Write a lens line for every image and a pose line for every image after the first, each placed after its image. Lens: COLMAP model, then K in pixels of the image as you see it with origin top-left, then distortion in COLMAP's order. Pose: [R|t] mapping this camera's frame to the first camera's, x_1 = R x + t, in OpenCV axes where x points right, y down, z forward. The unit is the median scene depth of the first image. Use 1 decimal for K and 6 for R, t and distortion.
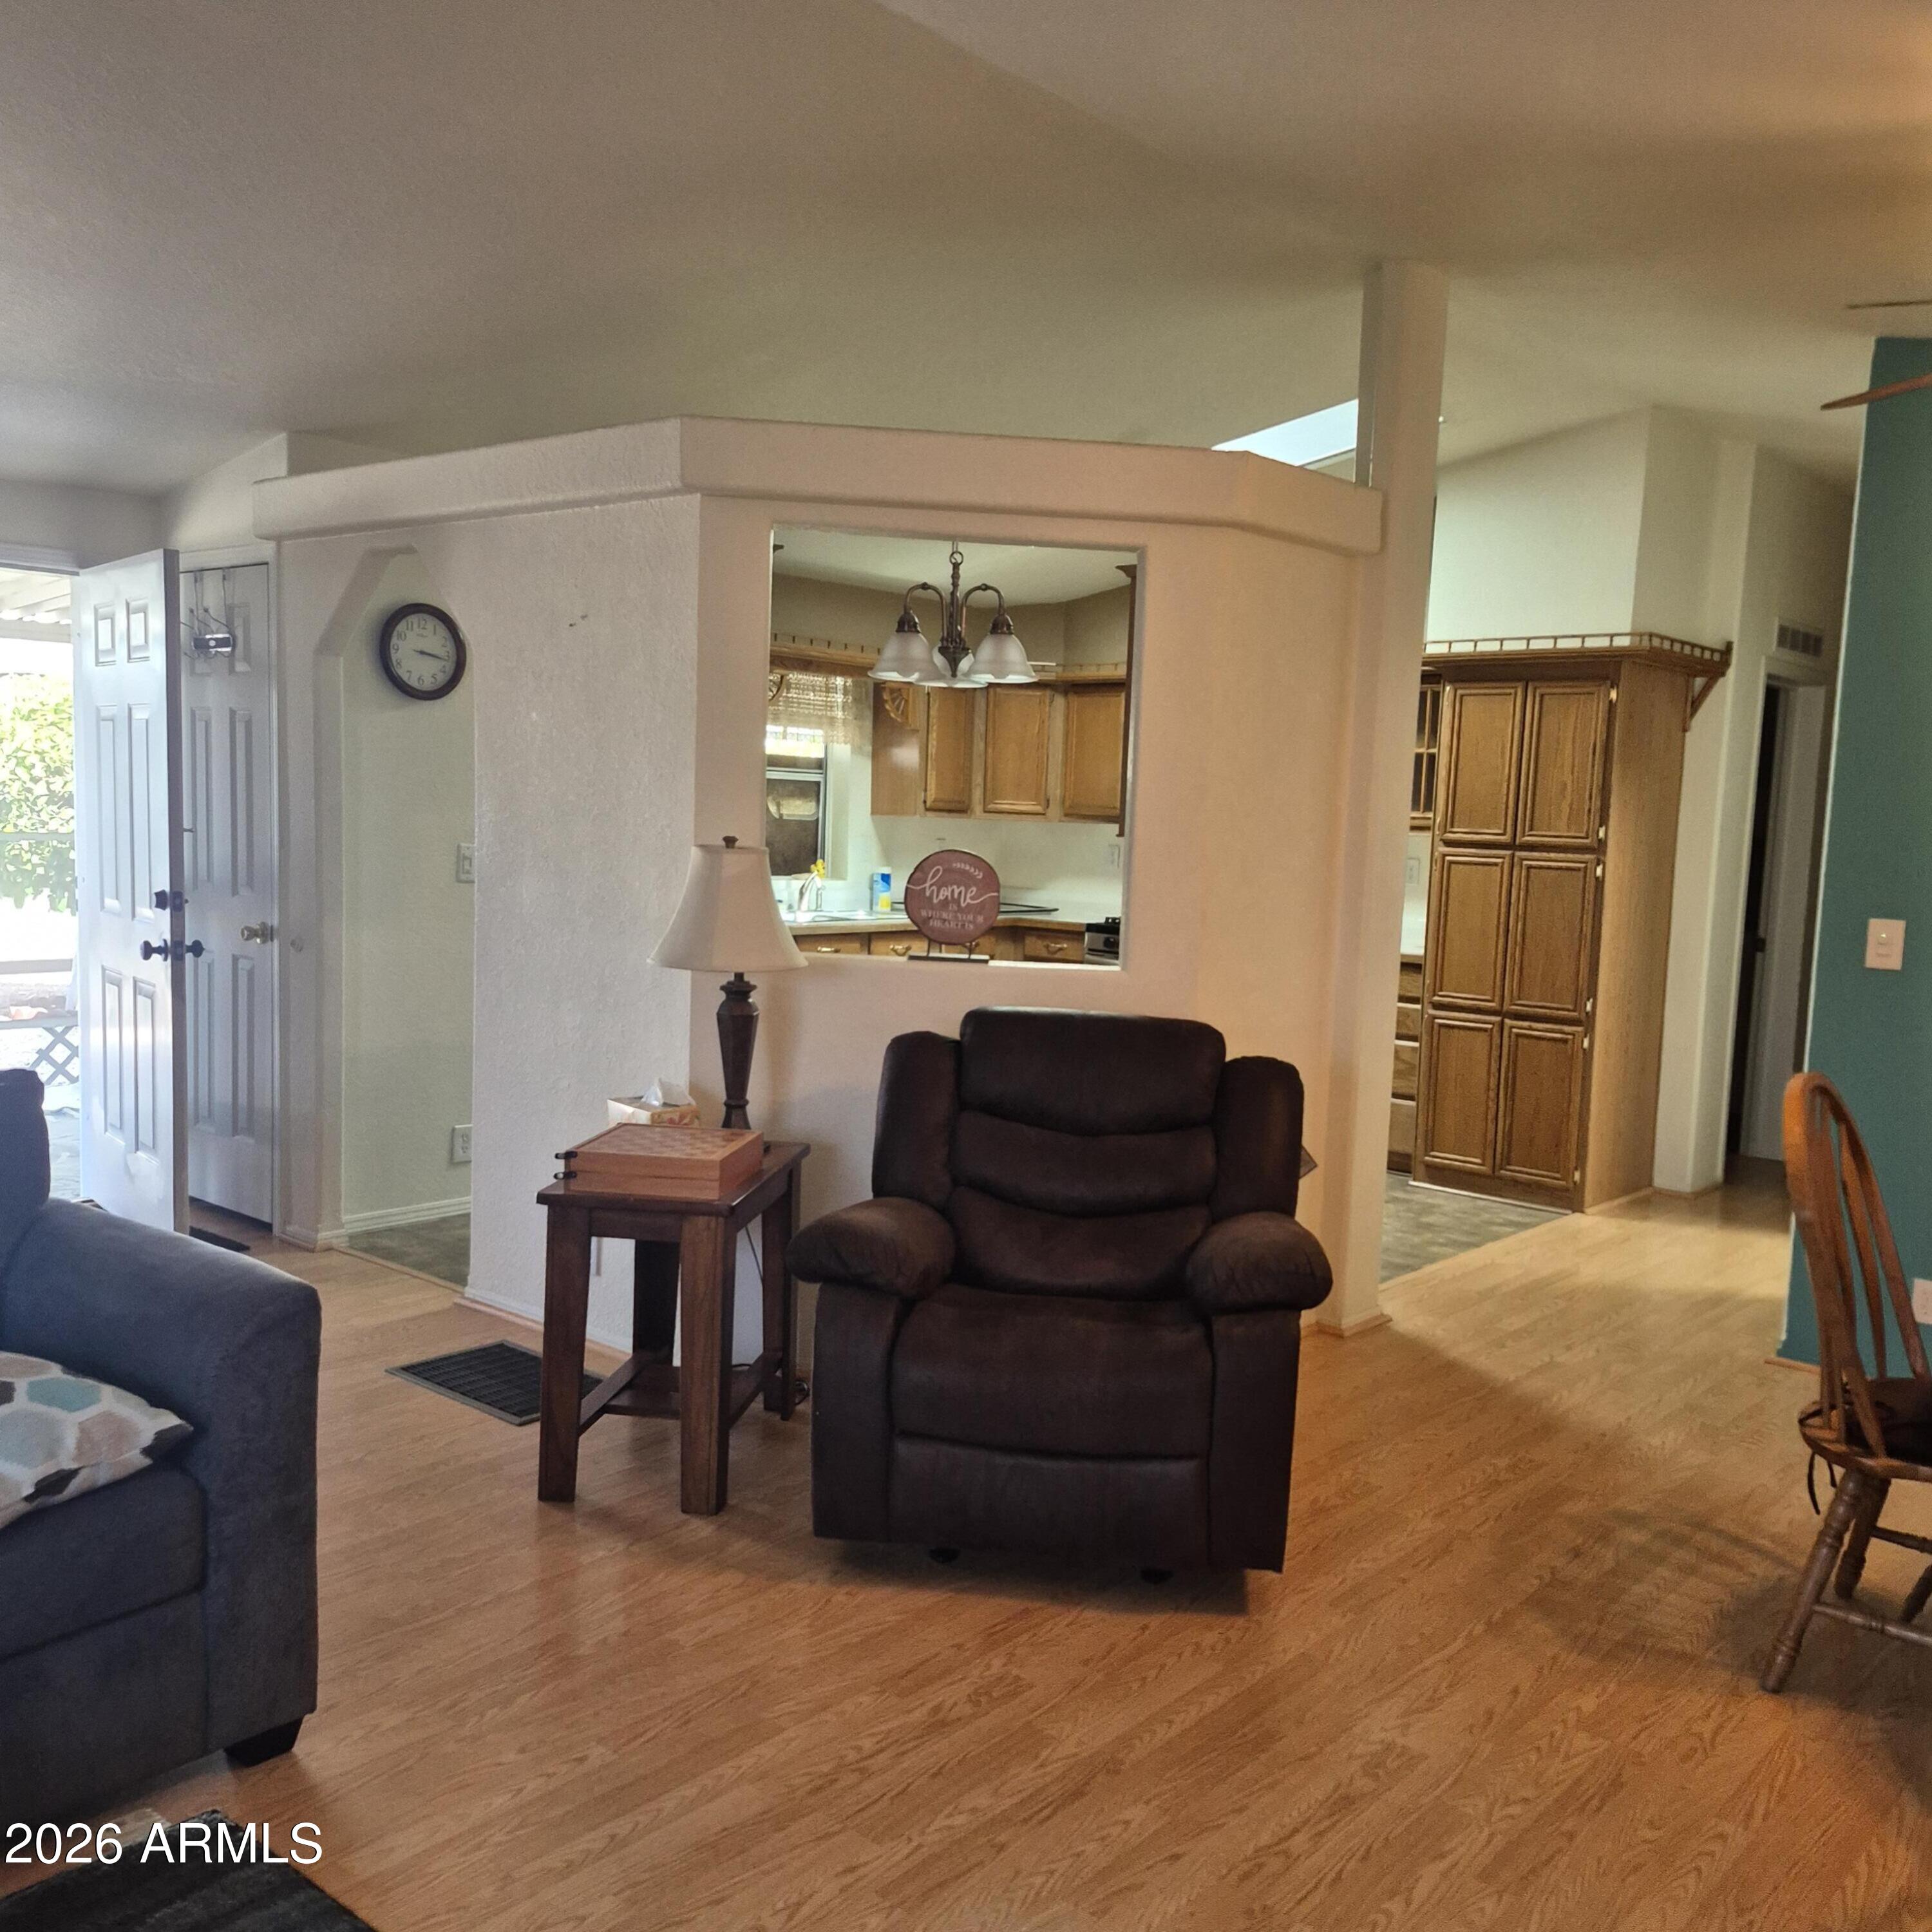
lens RADIAL K [[1786.1, 0, 968.4], [0, 1786.1, 1009.5], [0, 0, 1]] dist [0.091458, -0.002942]
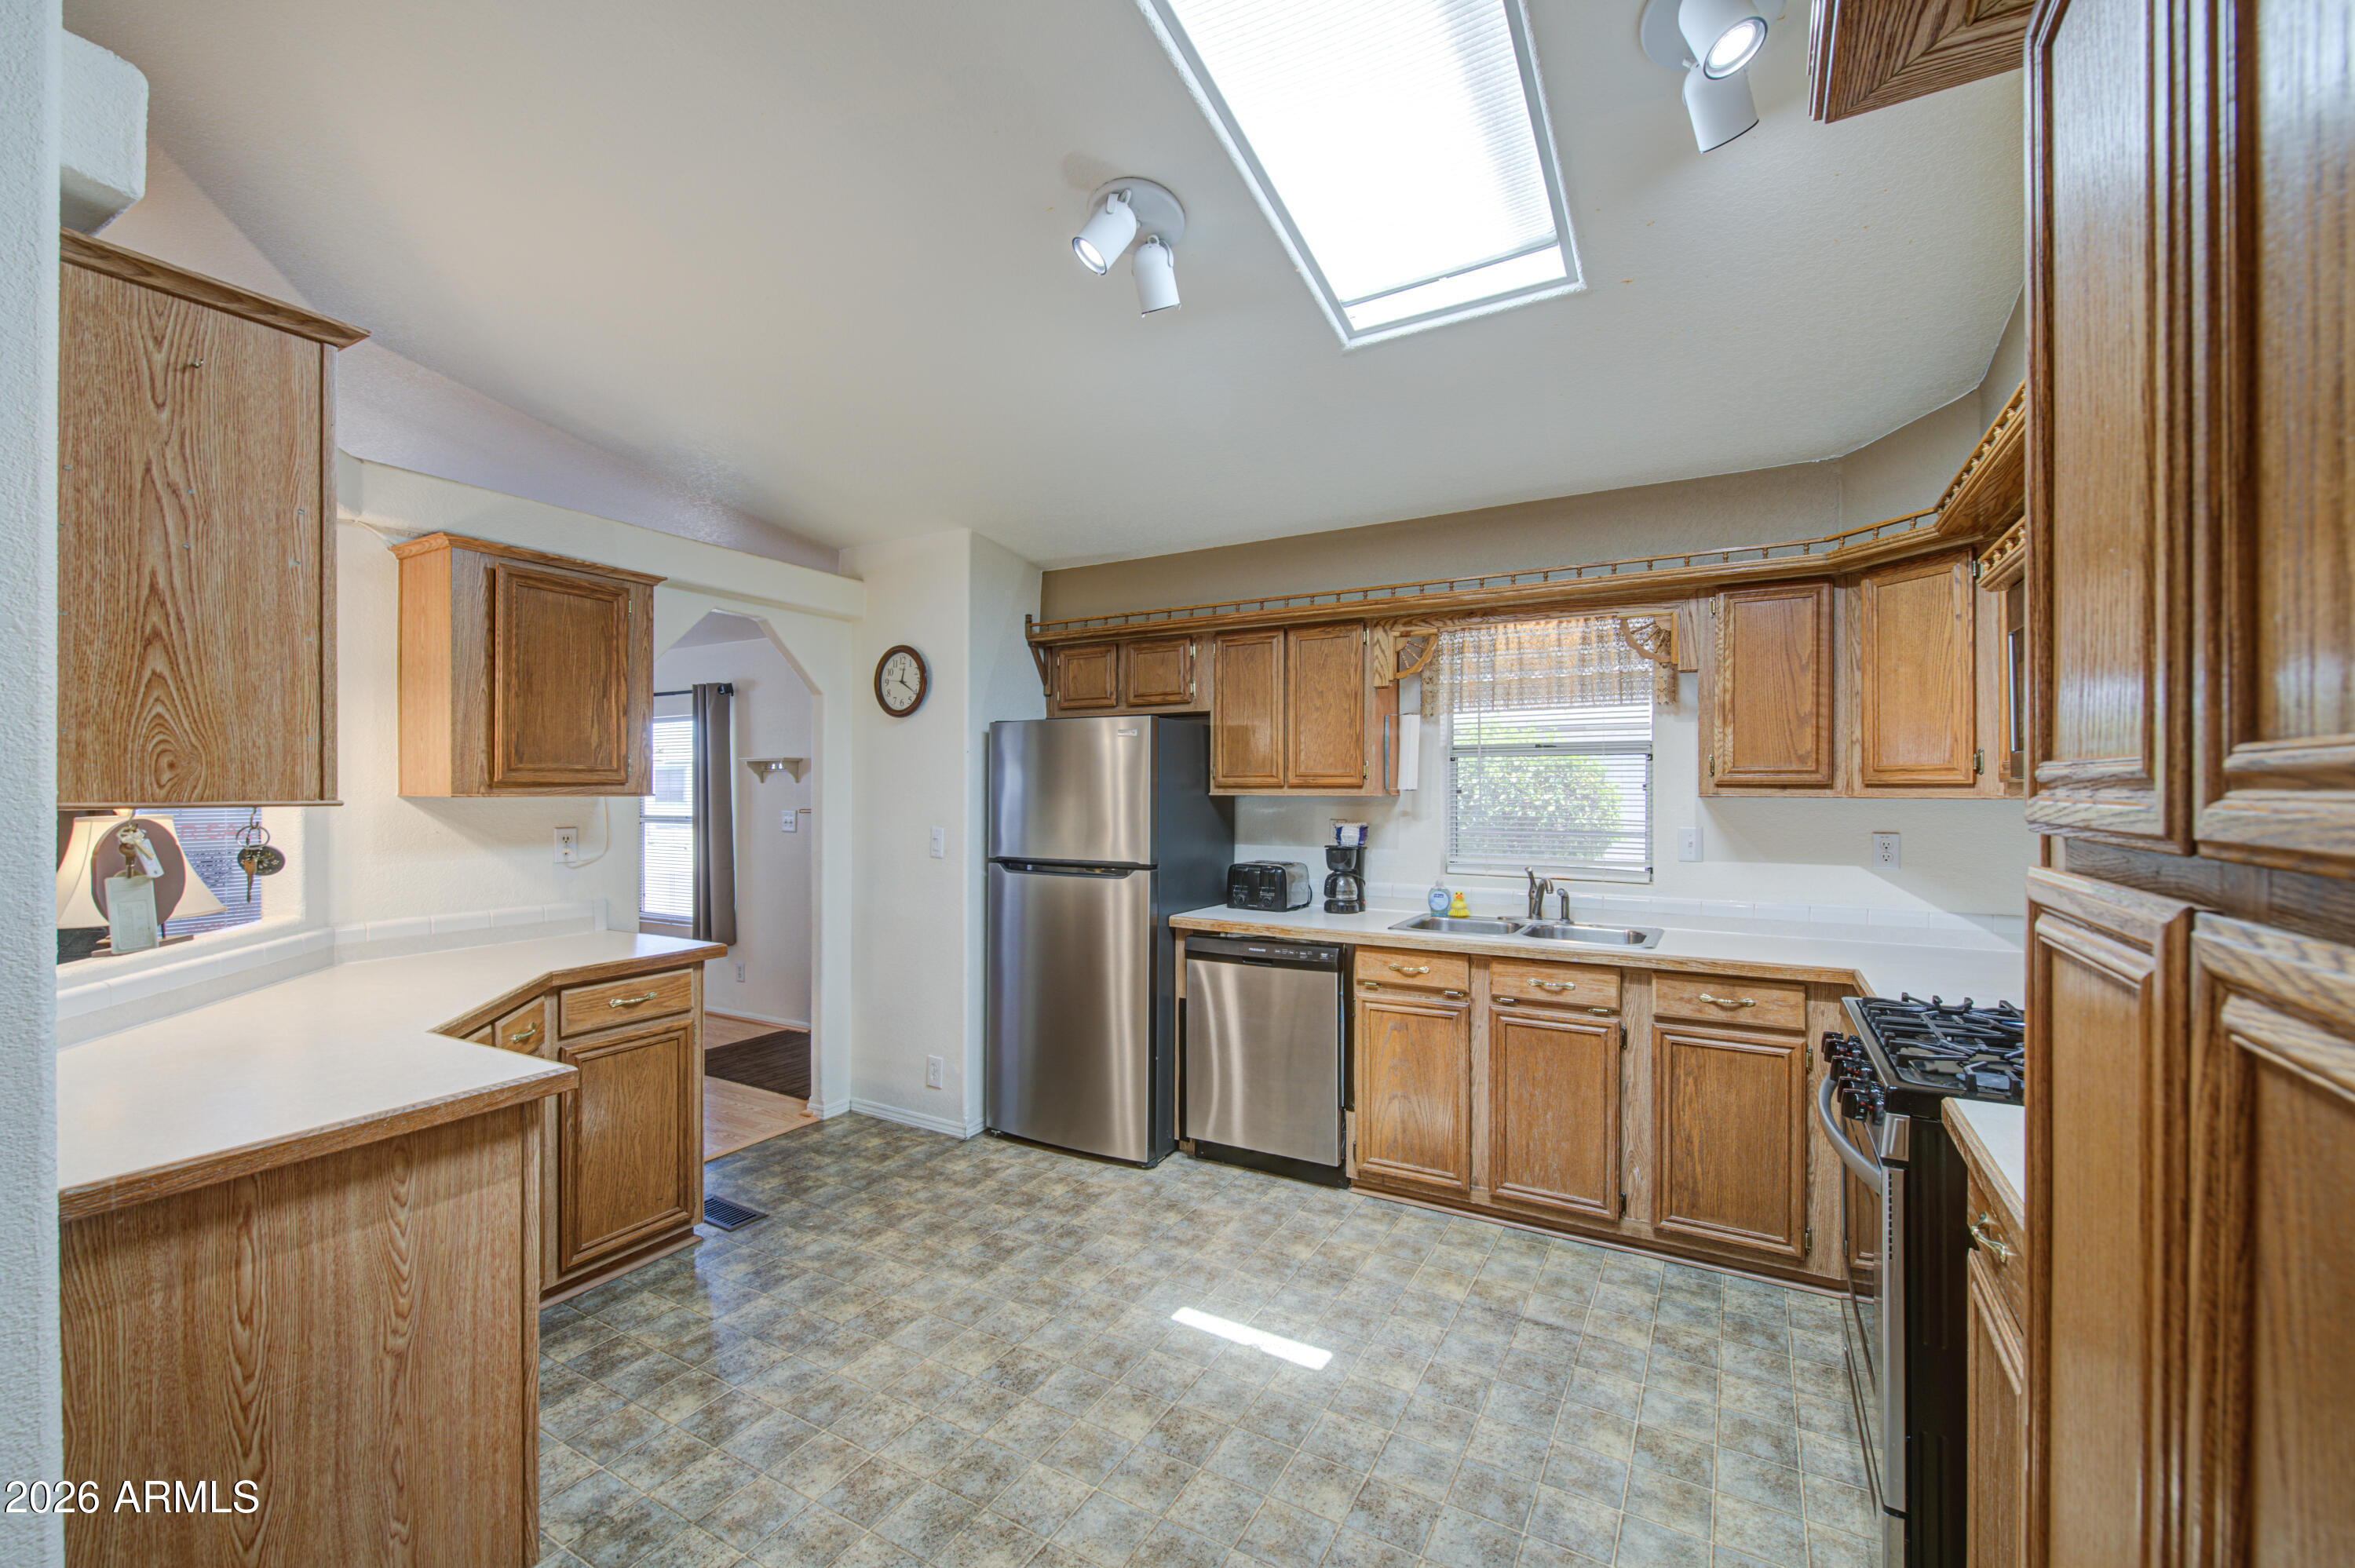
lens RADIAL K [[956.3, 0, 1188.2], [0, 956.3, 791.6], [0, 0, 1]] dist [0.000265, -0.000592]
pose [[0.198508, -0.036841, -0.979407, 0.356783], [-0.106221, 0.992599, -0.058866, -0.084861], [0.974326, 0.115718, 0.193125, 0.925160]]
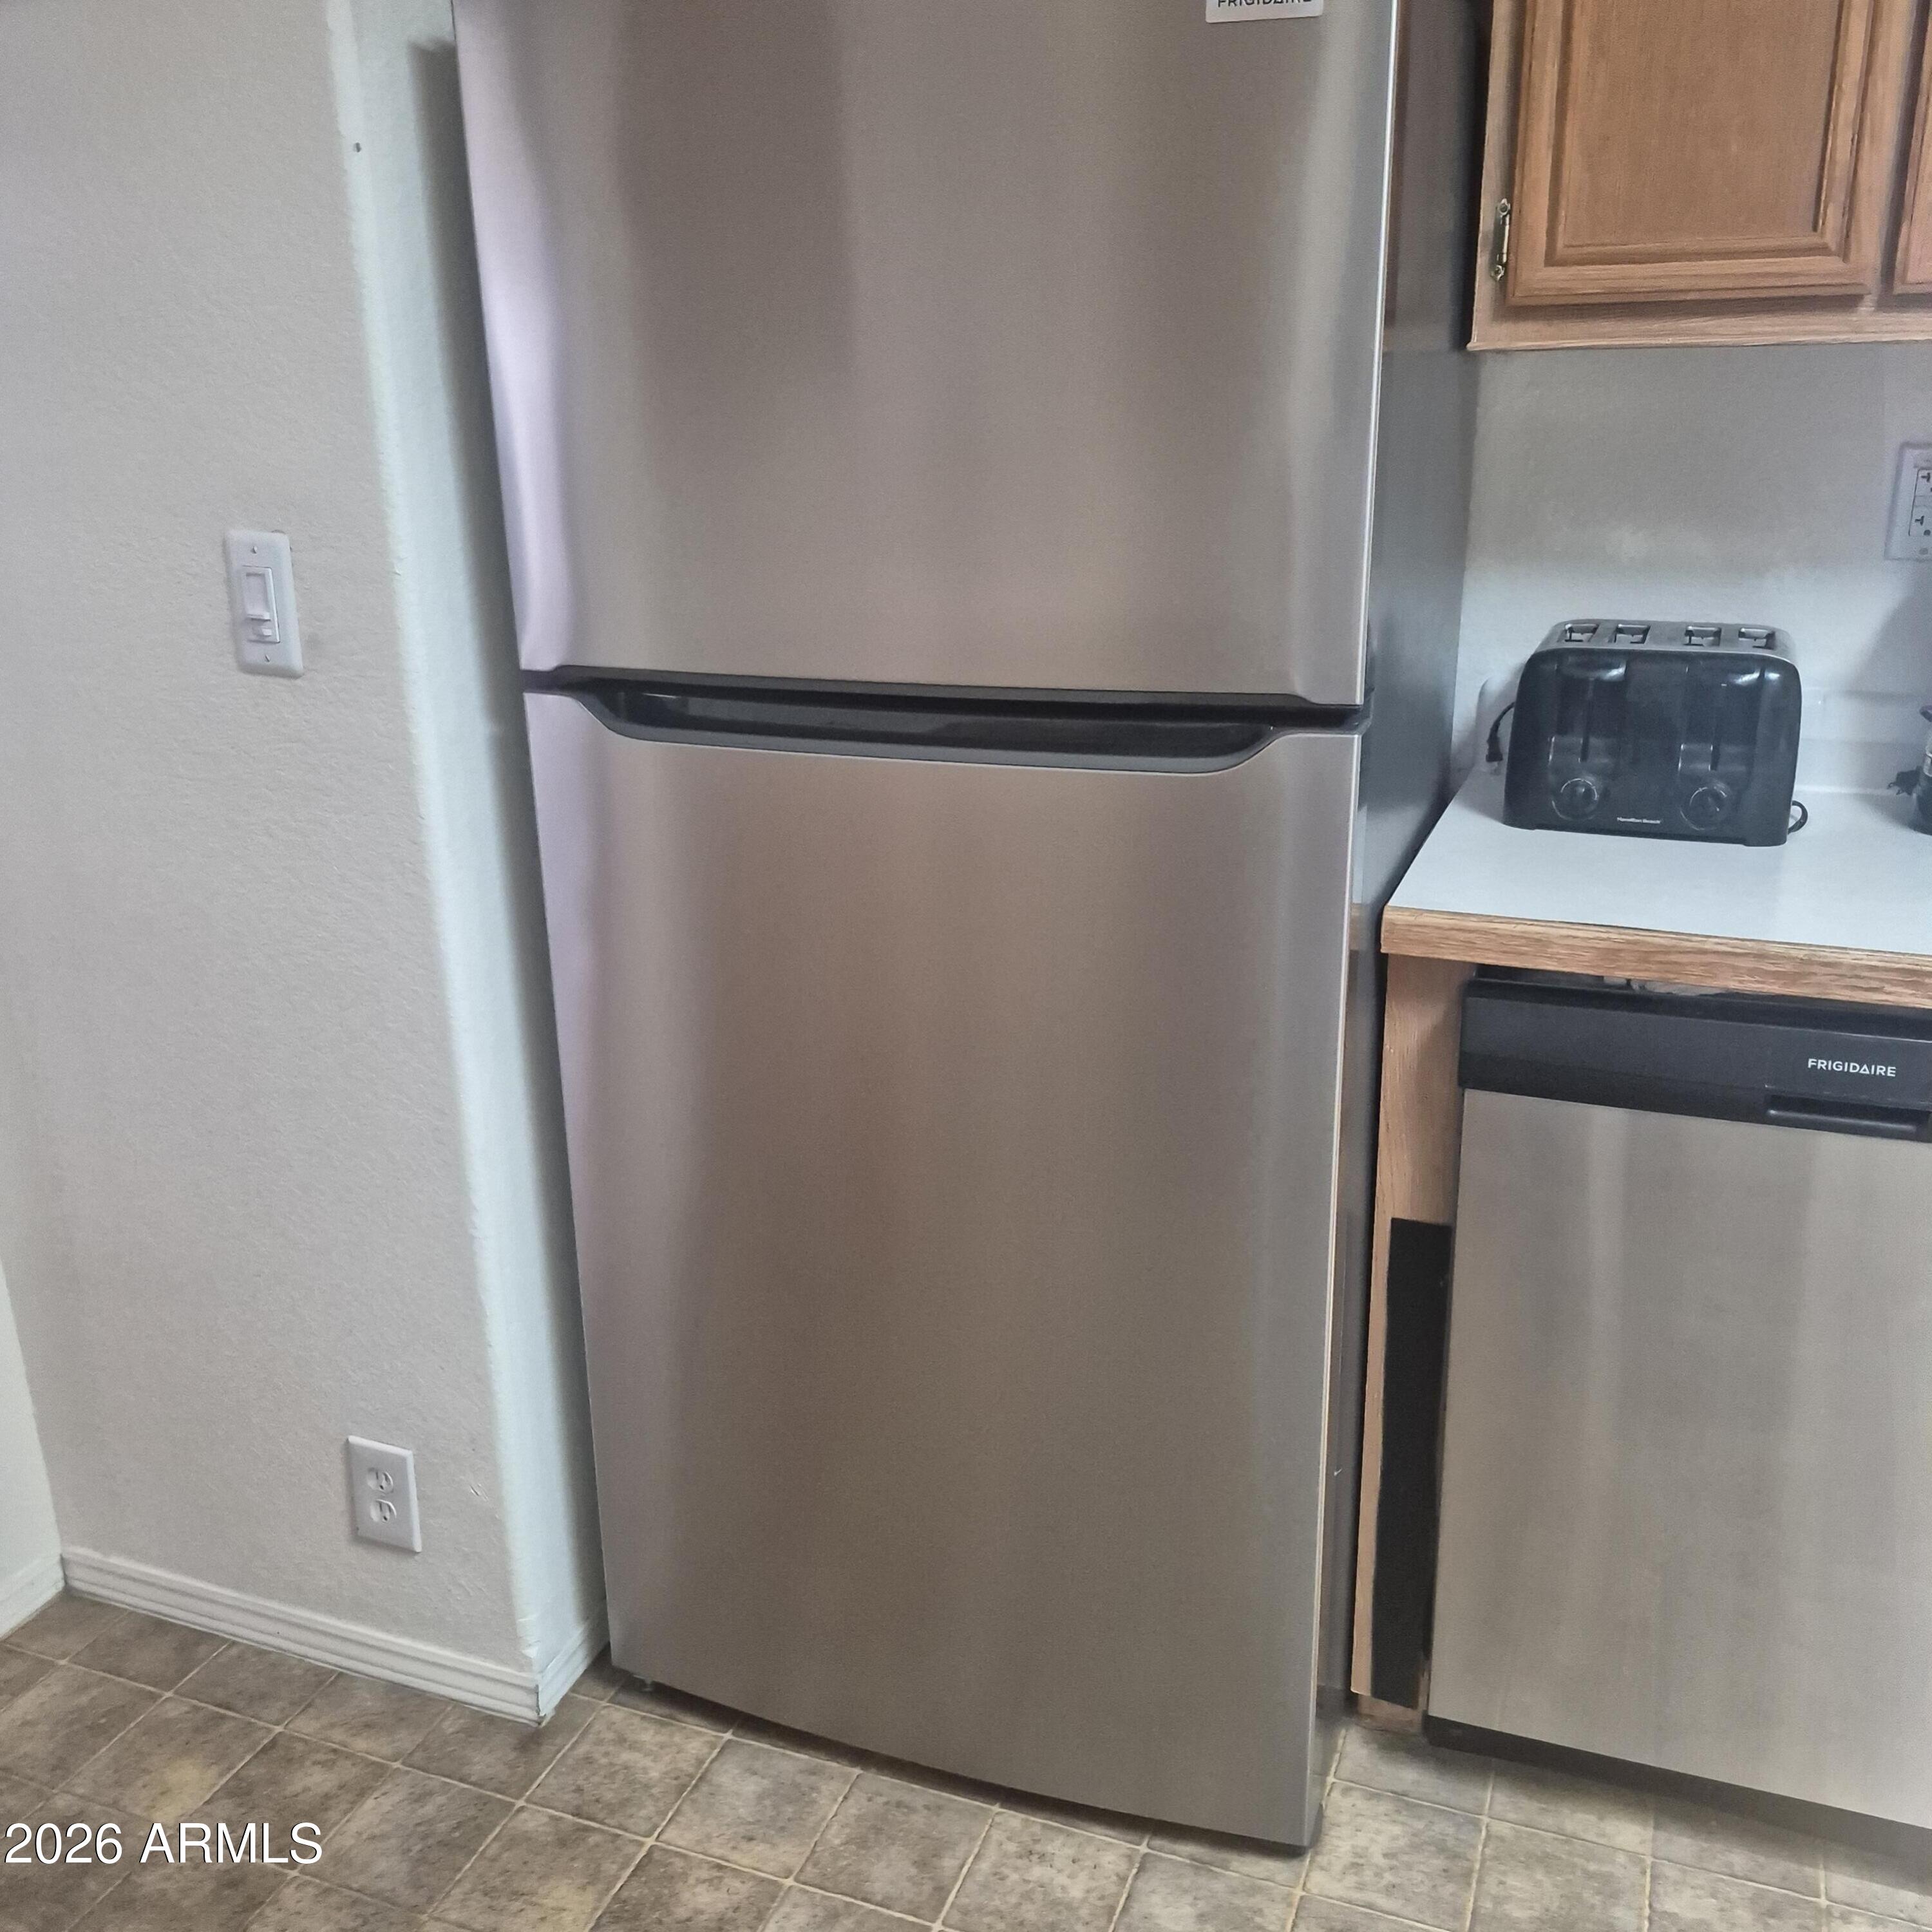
lens RADIAL K [[1871.6, 0, 920.8], [0, 1871.6, 998.9], [0, 0, 1]] dist [0.137783, -0.219024]
pose [[0.328239, 0.258574, -0.908515, 0.032275], [-0.071131, 0.965839, 0.249190, -0.091791], [0.941913, -0.017170, 0.335419, 0.886805]]
